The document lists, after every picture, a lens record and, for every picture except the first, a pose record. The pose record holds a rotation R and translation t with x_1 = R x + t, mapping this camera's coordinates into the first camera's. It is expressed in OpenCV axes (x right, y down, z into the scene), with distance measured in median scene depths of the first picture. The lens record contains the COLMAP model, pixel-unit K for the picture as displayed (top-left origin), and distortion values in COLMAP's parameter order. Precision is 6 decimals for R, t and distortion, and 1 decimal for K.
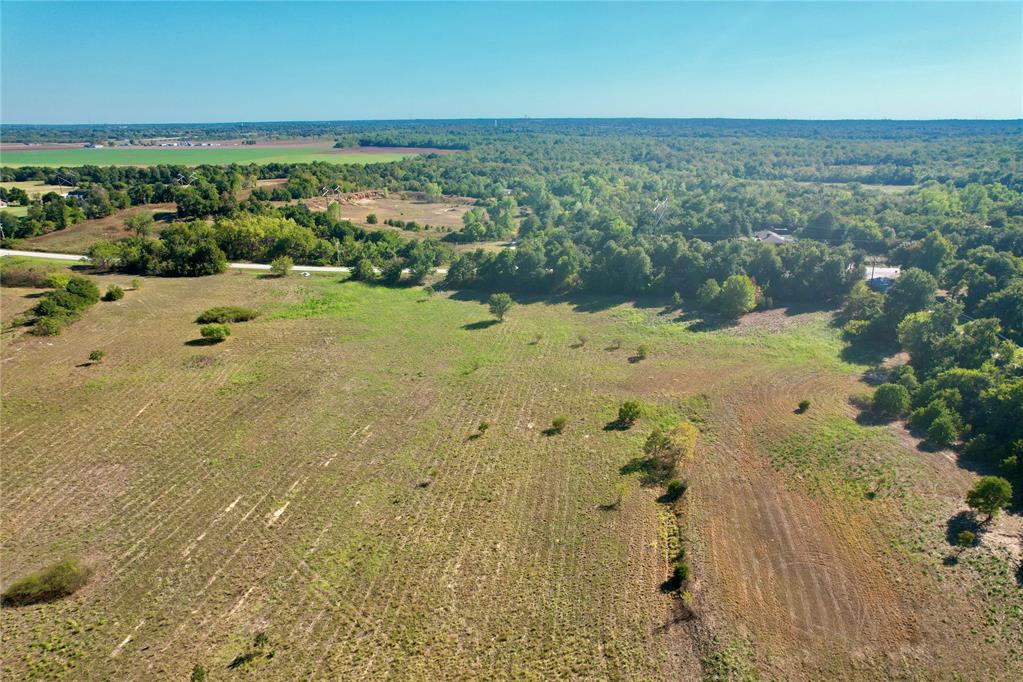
lens RADIAL K [[653.3, 0, 513.3], [0, 653.3, 349.8], [0, 0, 1]] dist [-0.081363, 0.072843]
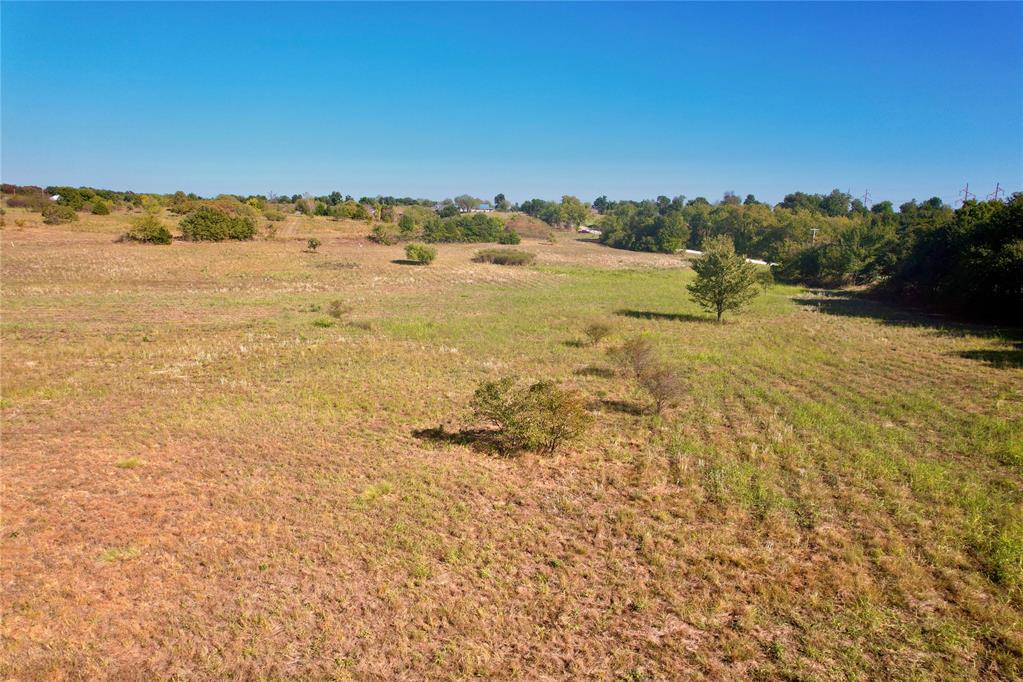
lens RADIAL K [[653.3, 0, 515.7], [0, 653.3, 348.2], [0, 0, 1]] dist [-0.081363, 0.072843]
pose [[0.325794, 0.199432, -0.924167, 0.267507], [-0.337445, 0.937645, 0.083382, -0.021033], [0.883170, 0.284690, 0.372776, 0.705921]]
